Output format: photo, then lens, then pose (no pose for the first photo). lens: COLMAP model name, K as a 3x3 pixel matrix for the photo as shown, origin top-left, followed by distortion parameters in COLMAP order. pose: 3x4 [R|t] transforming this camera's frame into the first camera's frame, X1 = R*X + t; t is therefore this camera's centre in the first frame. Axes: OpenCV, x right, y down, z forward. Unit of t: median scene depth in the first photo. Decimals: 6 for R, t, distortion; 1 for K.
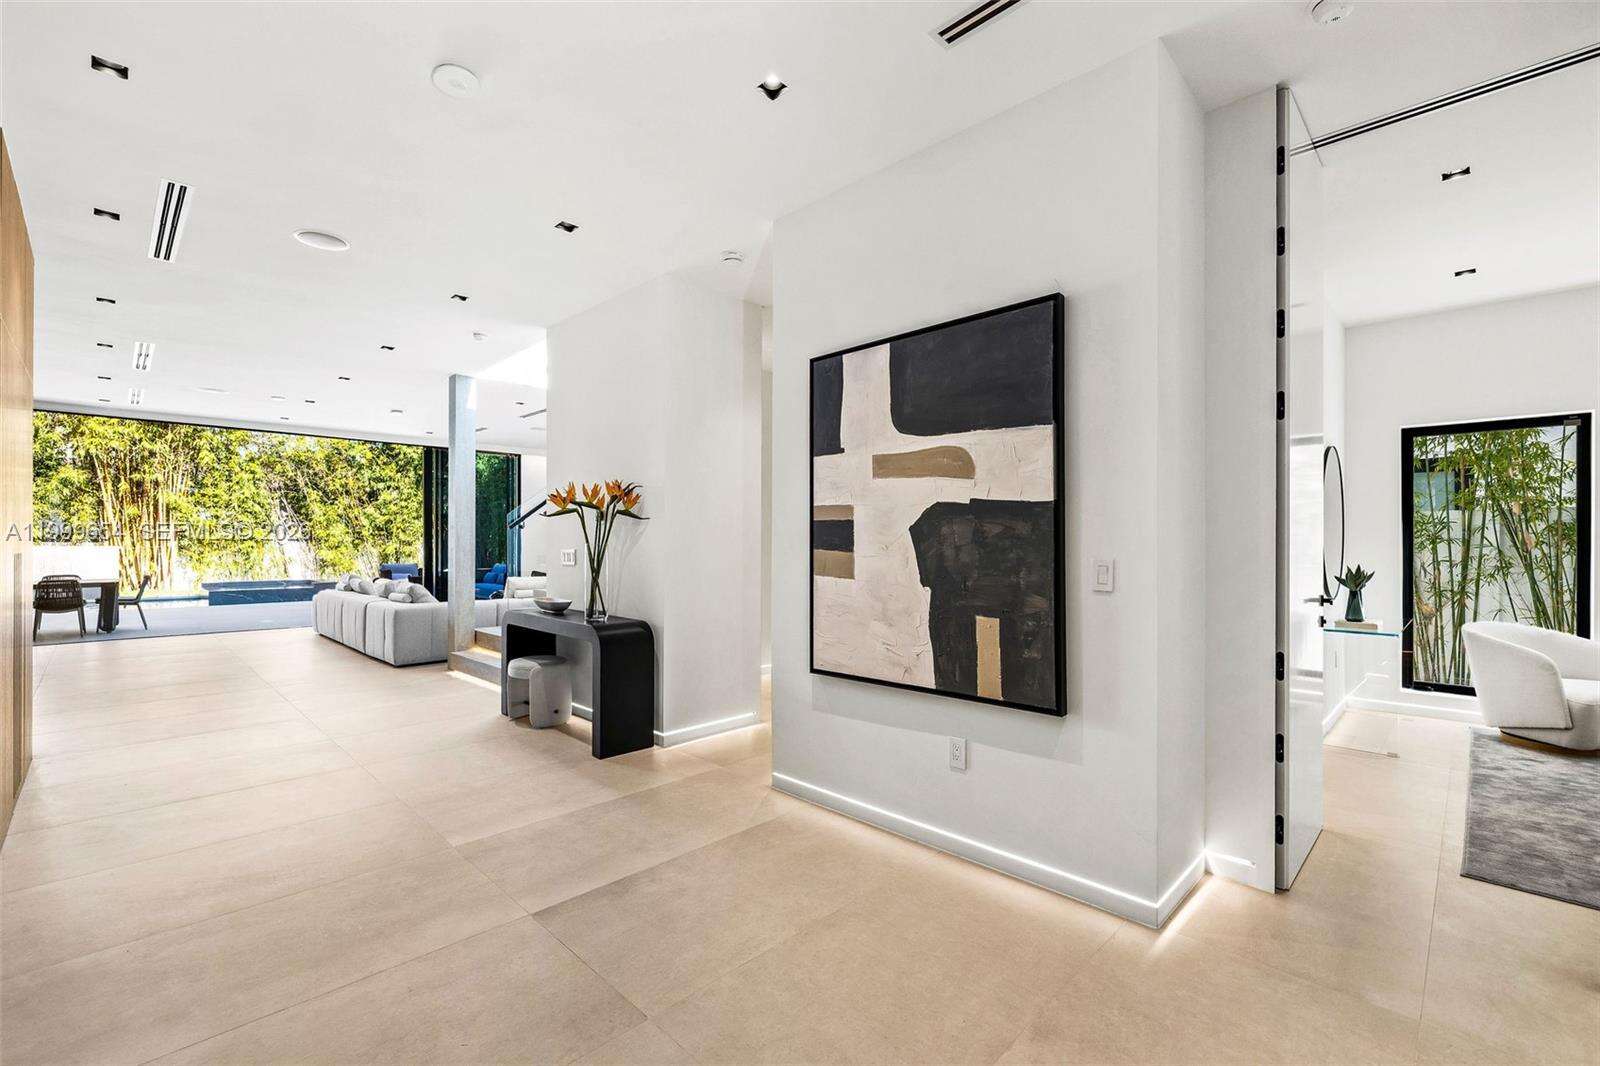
lens RADIAL K [[681.0, 0, 771.7], [0, 681.0, 545.7], [0, 0, 1]] dist [-0.000212, -0.002266]
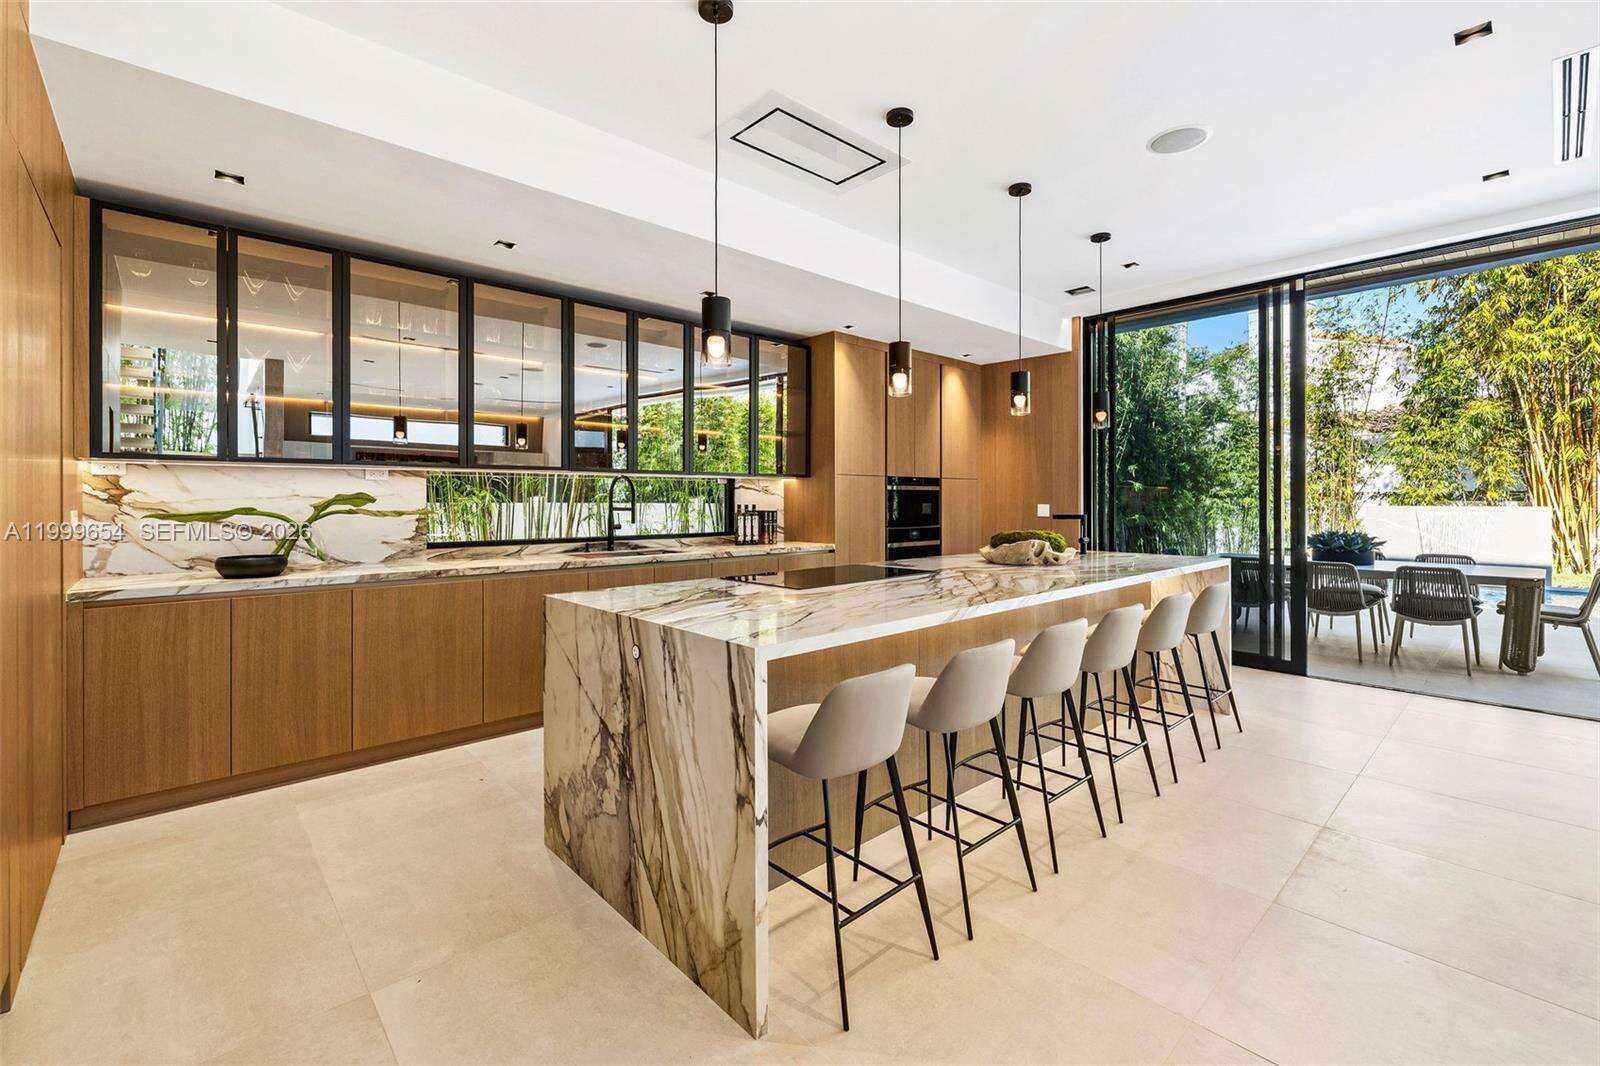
lens RADIAL K [[681.0, 0, 796.9], [0, 681.0, 500.2], [0, 0, 1]] dist [-0.000212, -0.002266]
pose [[-0.039809, -0.002241, -0.999205, -0.396715], [-0.004216, 0.999989, -0.002075, -0.002809], [0.999198, 0.004130, -0.039818, 0.425900]]
